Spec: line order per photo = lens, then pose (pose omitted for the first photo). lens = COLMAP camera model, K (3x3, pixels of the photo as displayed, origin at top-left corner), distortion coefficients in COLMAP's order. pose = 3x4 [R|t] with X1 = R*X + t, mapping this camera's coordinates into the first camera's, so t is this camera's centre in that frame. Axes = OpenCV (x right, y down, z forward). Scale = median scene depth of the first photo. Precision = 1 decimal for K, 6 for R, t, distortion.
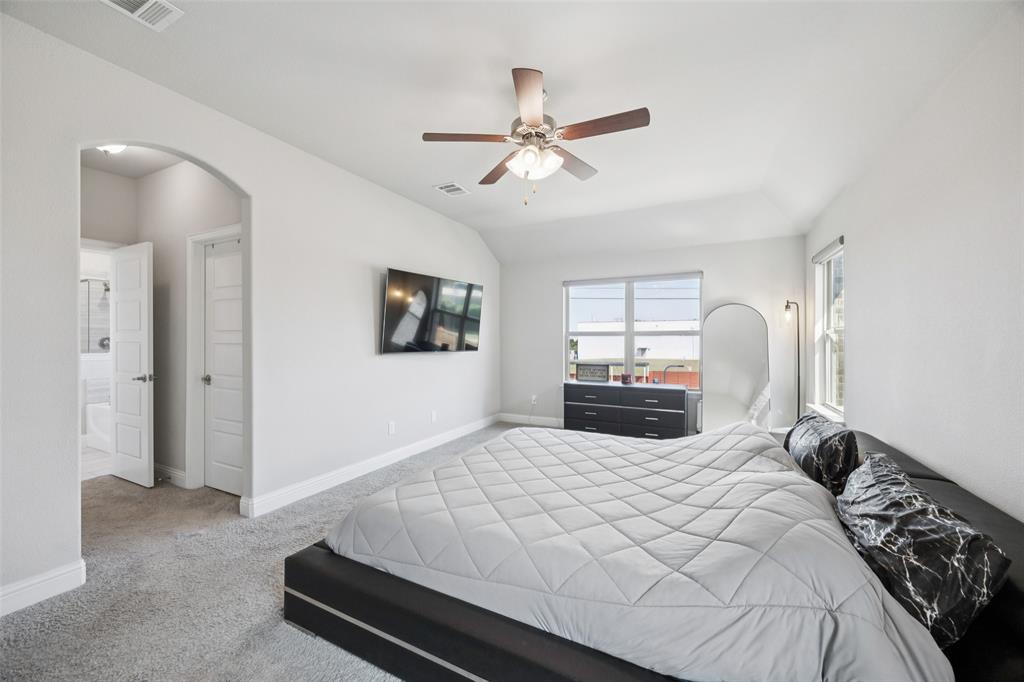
lens RADIAL K [[397.0, 0, 509.2], [0, 397.0, 339.1], [0, 0, 1]] dist [0.006990, -0.005479]
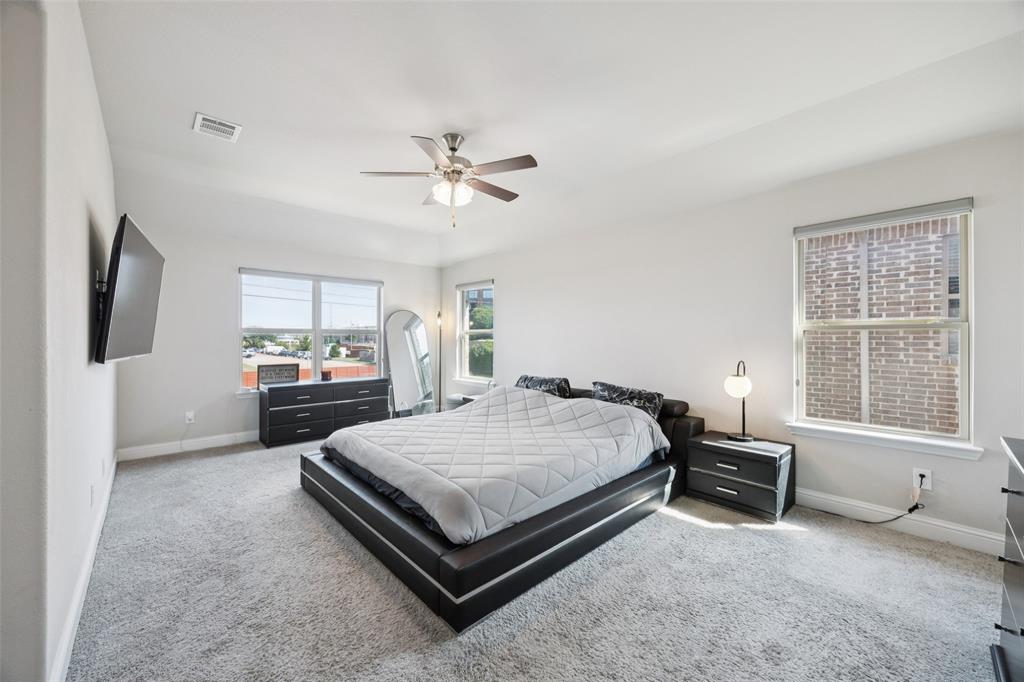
lens RADIAL K [[397.0, 0, 509.2], [0, 397.0, 339.1], [0, 0, 1]] dist [0.006990, -0.005479]
pose [[0.331445, -0.002553, 0.943471, -0.519597], [0.001124, 0.999997, 0.002312, 0.003821], [-0.943474, 0.000294, 0.331447, 0.215045]]
